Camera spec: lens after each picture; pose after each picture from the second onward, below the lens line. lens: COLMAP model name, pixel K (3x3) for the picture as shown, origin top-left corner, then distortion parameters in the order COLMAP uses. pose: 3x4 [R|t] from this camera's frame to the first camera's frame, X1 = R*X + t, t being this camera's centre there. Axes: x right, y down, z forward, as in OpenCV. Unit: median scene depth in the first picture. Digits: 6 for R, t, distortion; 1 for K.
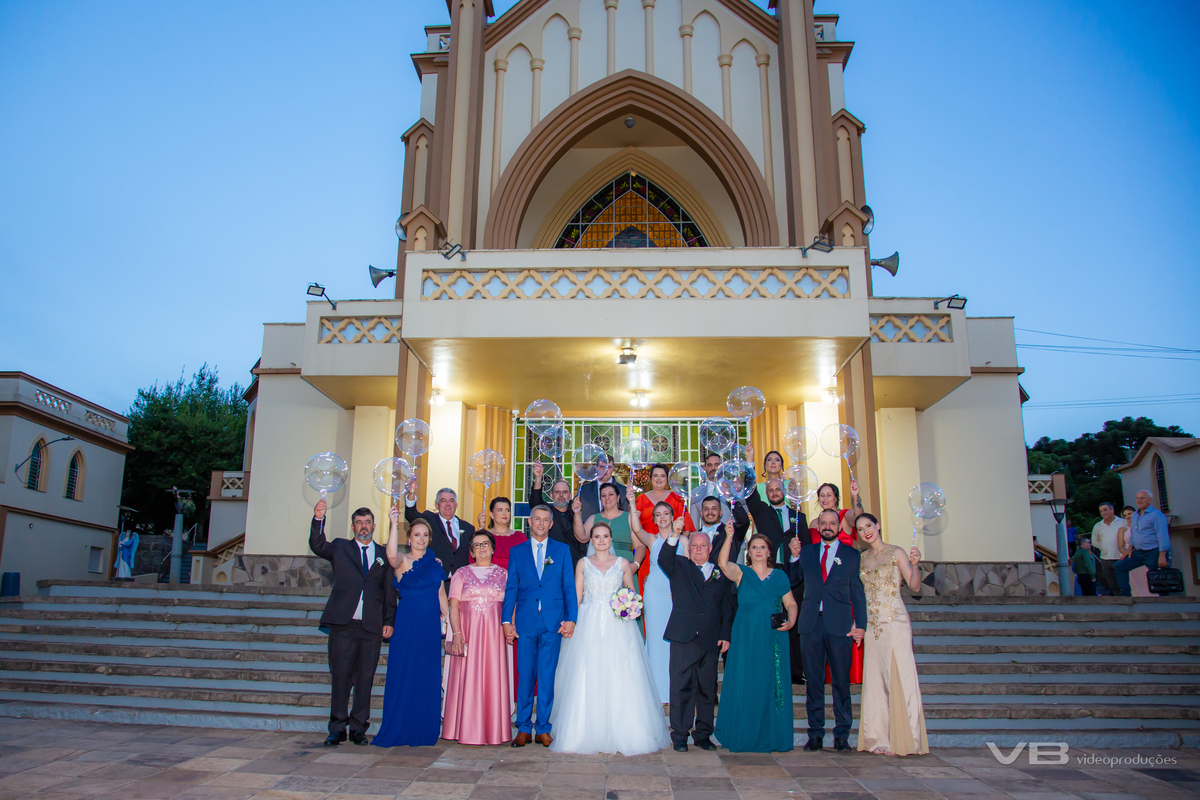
lens RADIAL K [[846.5, 0, 600.0], [0, 846.5, 400.0], [0, 0, 1]] dist [-0.126496, 0.081622]
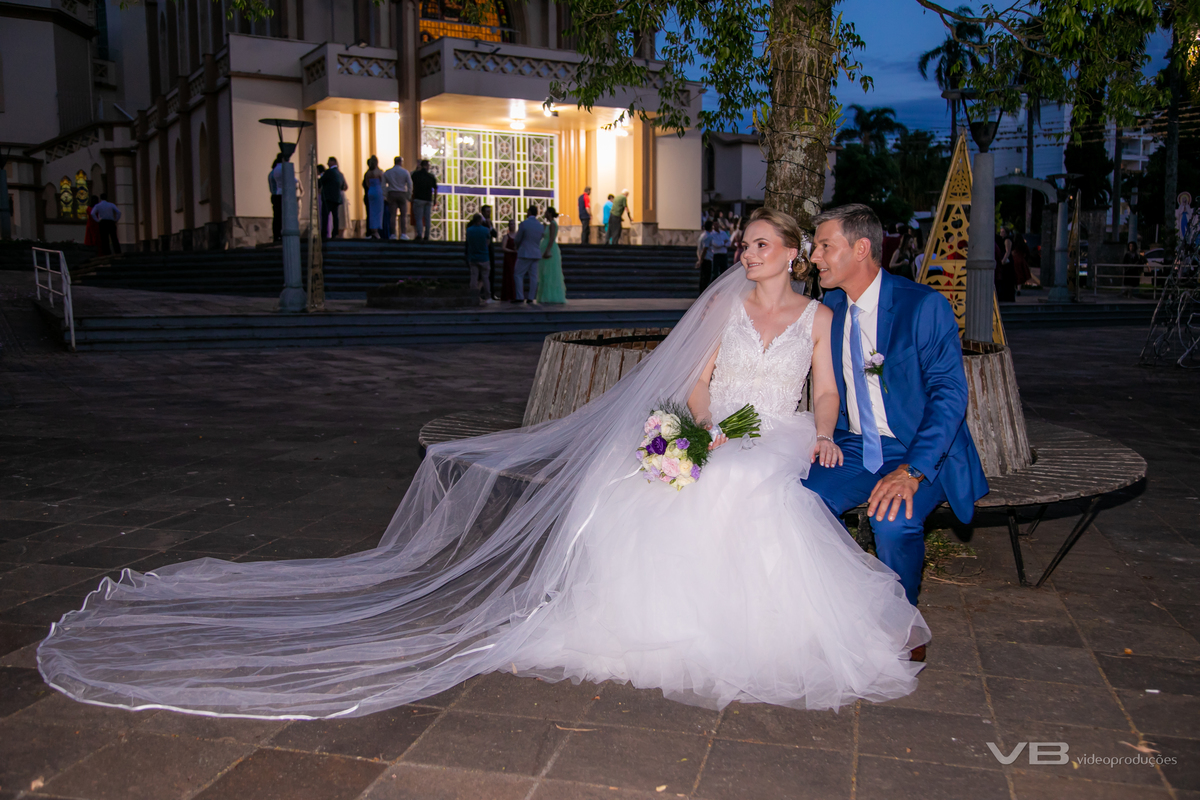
lens RADIAL K [[1200.5, 0, 600.0], [0, 1200.5, 400.0], [0, 0, 1]] dist [0.000428, -0.001673]
pose [[0.825393, -0.068230, 0.560420, -1.152369], [-0.129960, 0.943048, 0.306220, -0.228164], [-0.549396, -0.325584, 0.769518, -1.024084]]
